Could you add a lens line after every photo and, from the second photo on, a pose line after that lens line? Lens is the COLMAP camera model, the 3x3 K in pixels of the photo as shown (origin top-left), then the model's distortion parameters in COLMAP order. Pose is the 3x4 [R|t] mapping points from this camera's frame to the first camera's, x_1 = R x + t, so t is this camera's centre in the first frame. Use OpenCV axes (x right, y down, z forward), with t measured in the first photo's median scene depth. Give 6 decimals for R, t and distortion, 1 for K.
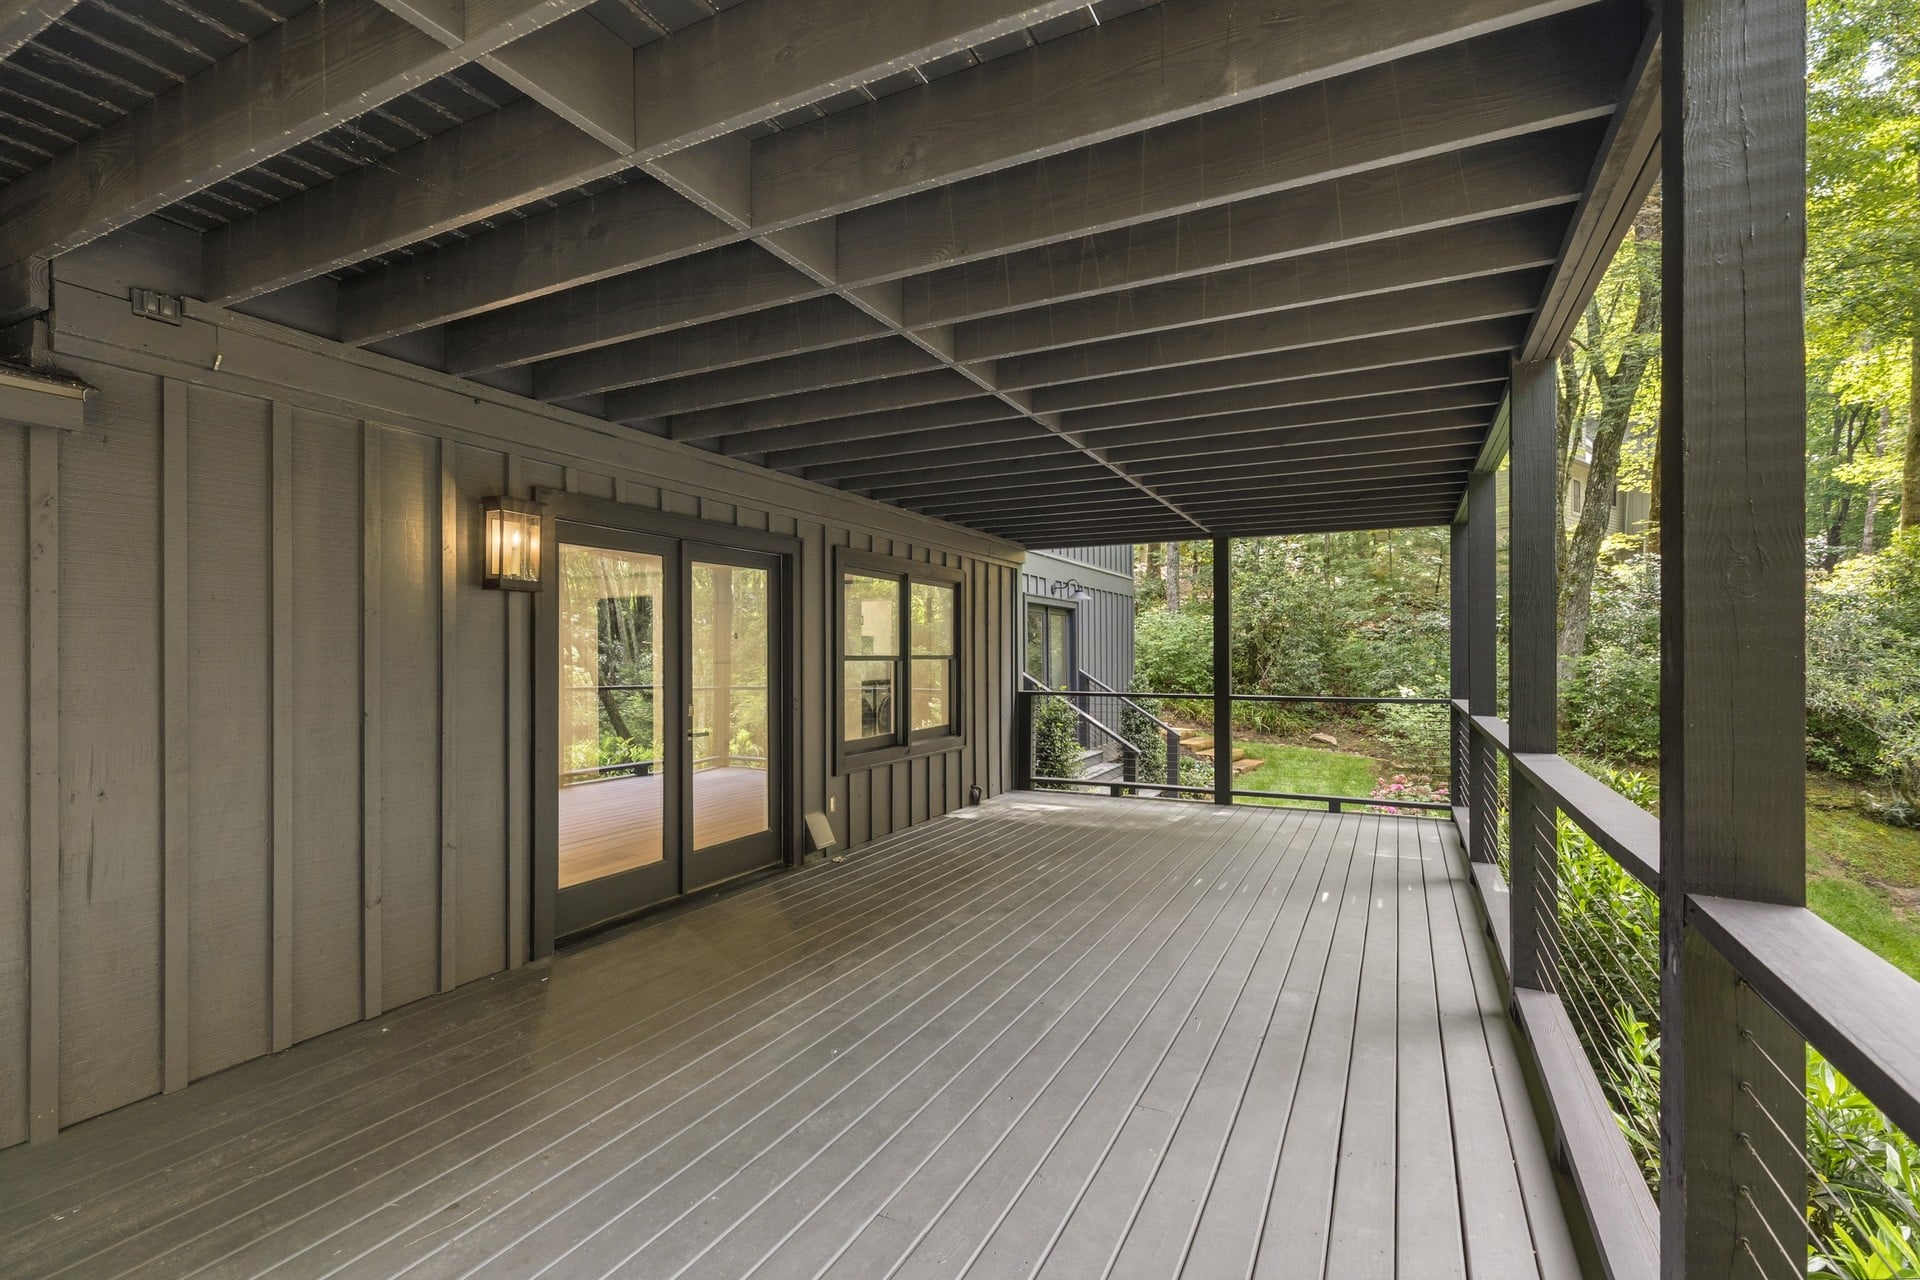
lens RADIAL K [[874.5, 0, 956.0], [0, 874.5, 660.6], [0, 0, 1]] dist [-0.000760, -0.000262]
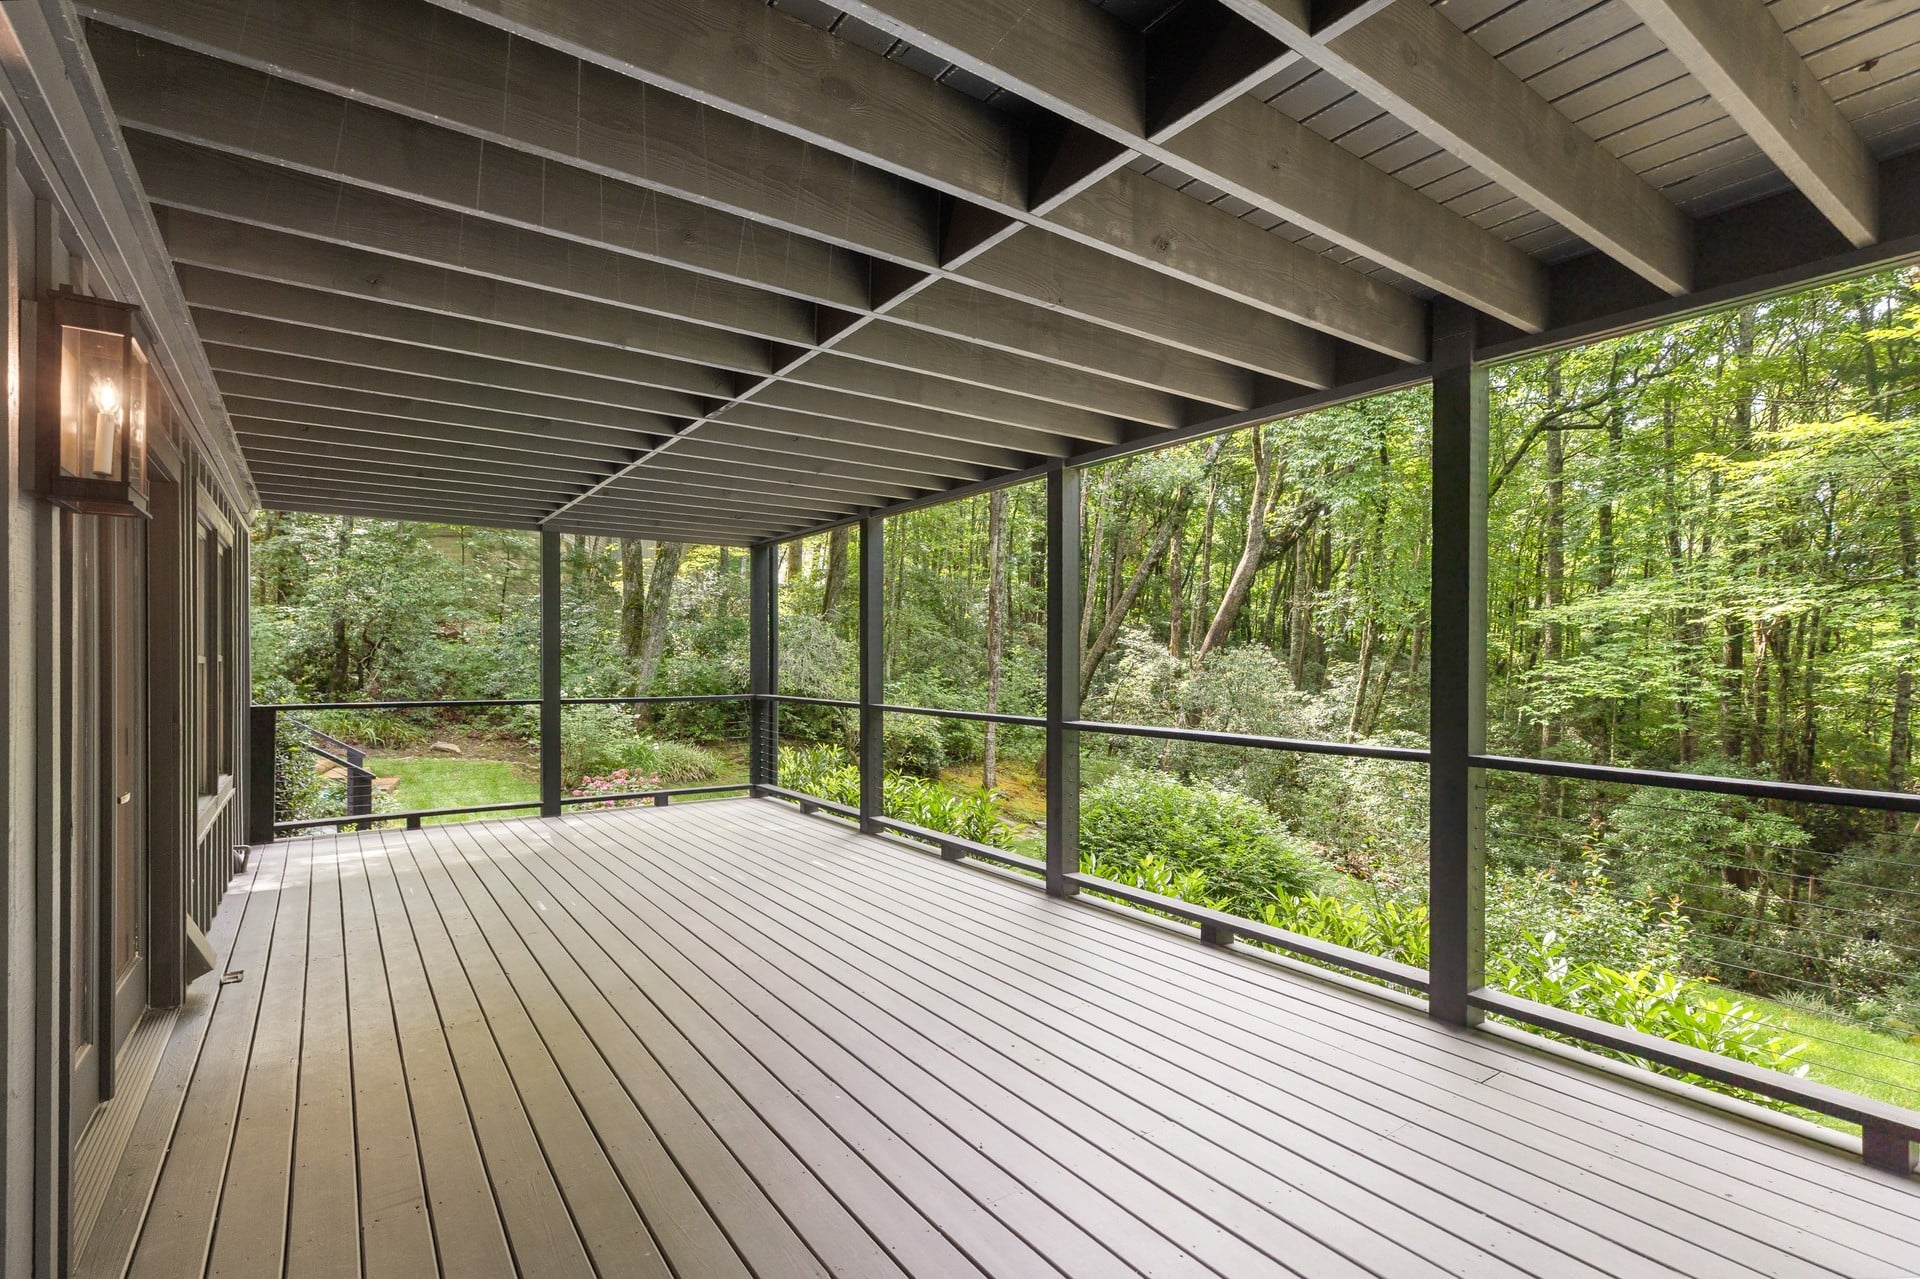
lens RADIAL K [[874.5, 0, 956.0], [0, 874.5, 660.1], [0, 0, 1]] dist [-0.000760, -0.000262]
pose [[0.470183, -0.001173, 0.882568, -0.150106], [0.004907, 0.999987, -0.001286, 0.000112], [-0.882555, 0.004936, 0.470183, 0.082584]]
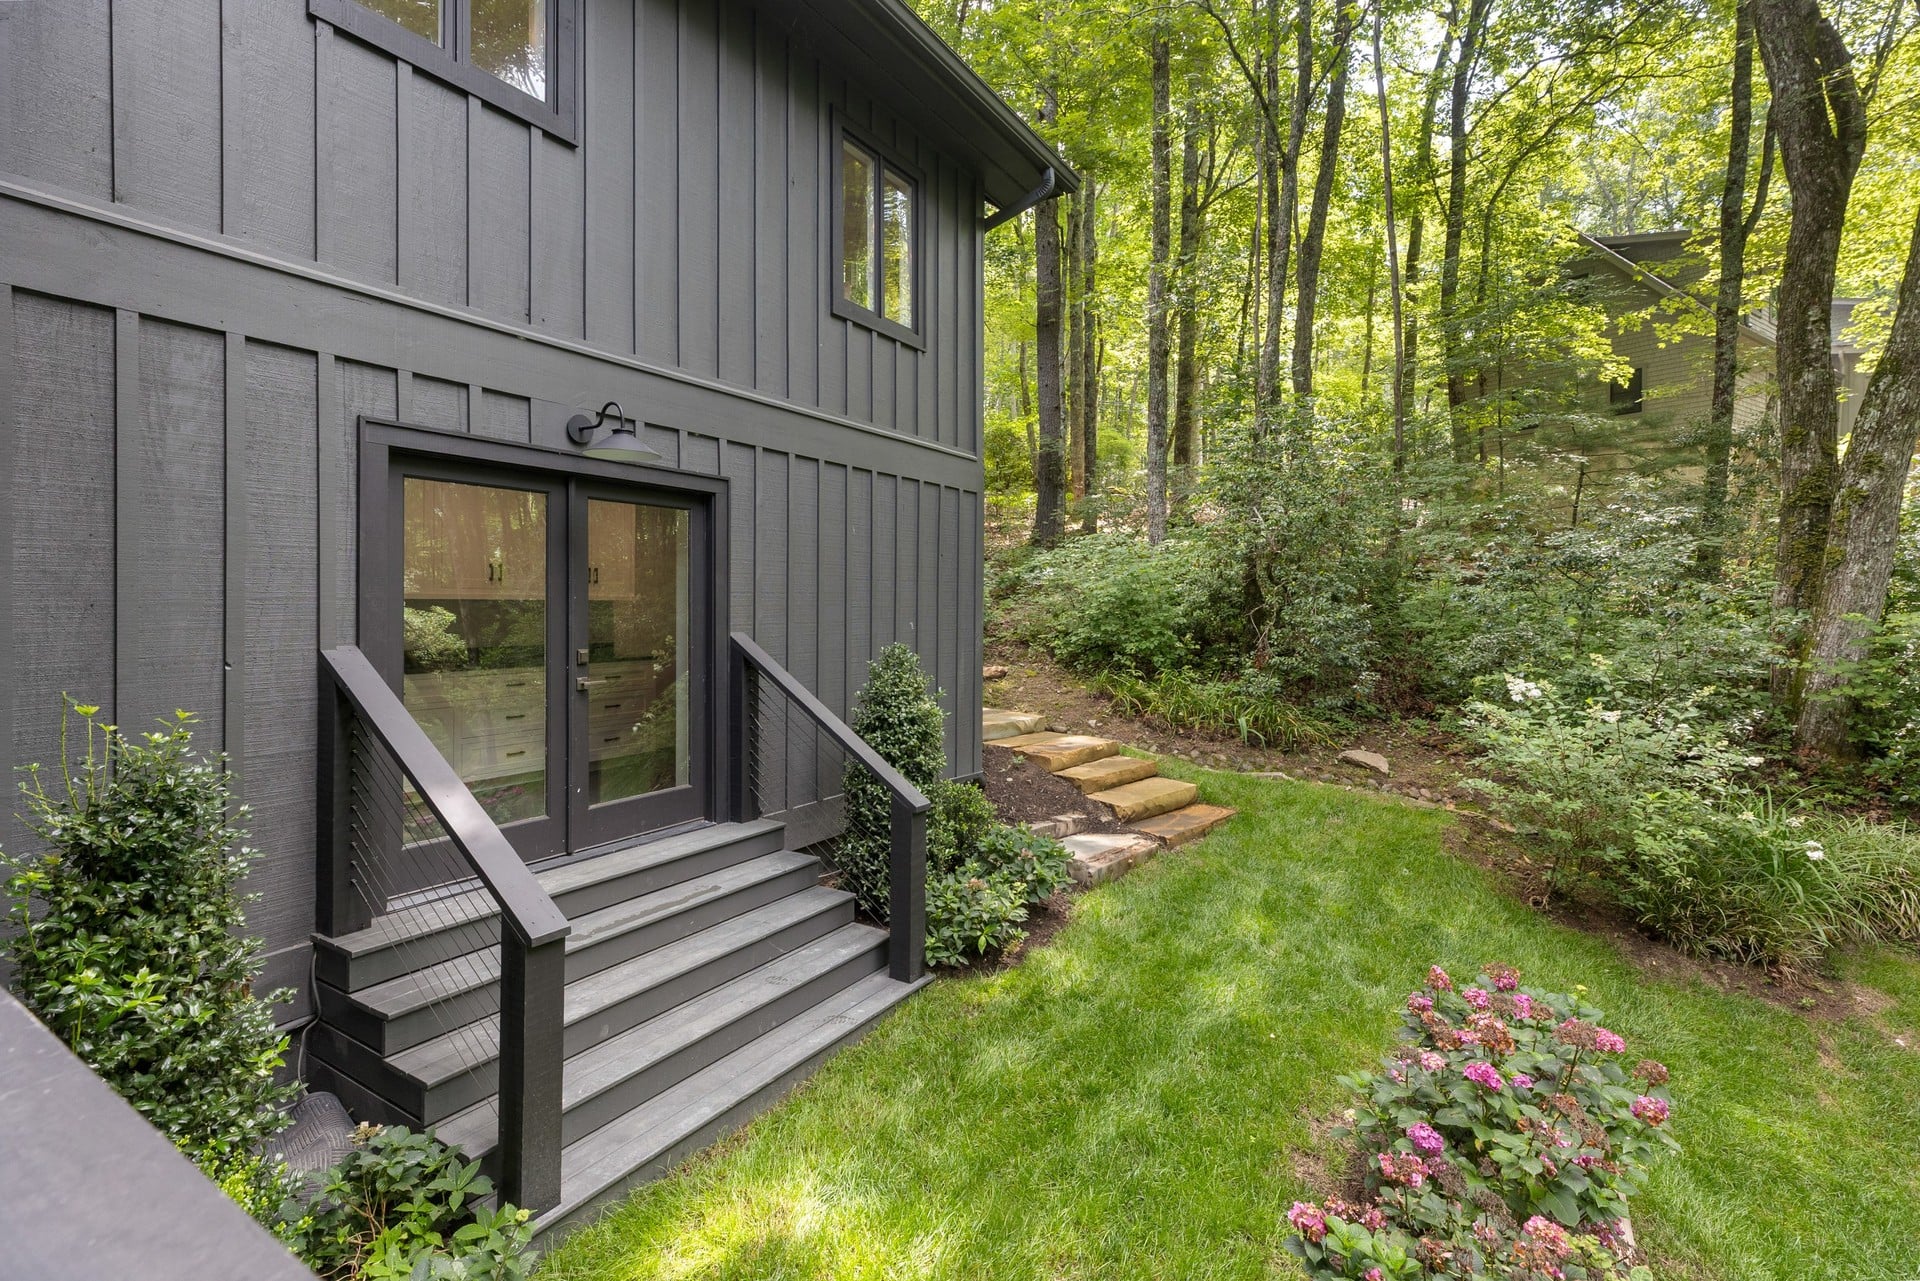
lens RADIAL K [[896.1, 0, 964.7], [0, 896.1, 611.5], [0, 0, 1]] dist [0.000251, 0.000126]
pose [[0.996366, 0.010495, -0.084532, 0.222645], [-0.010470, 0.999945, 0.000739, -0.001907], [0.084535, 0.000149, 0.996421, 0.428529]]
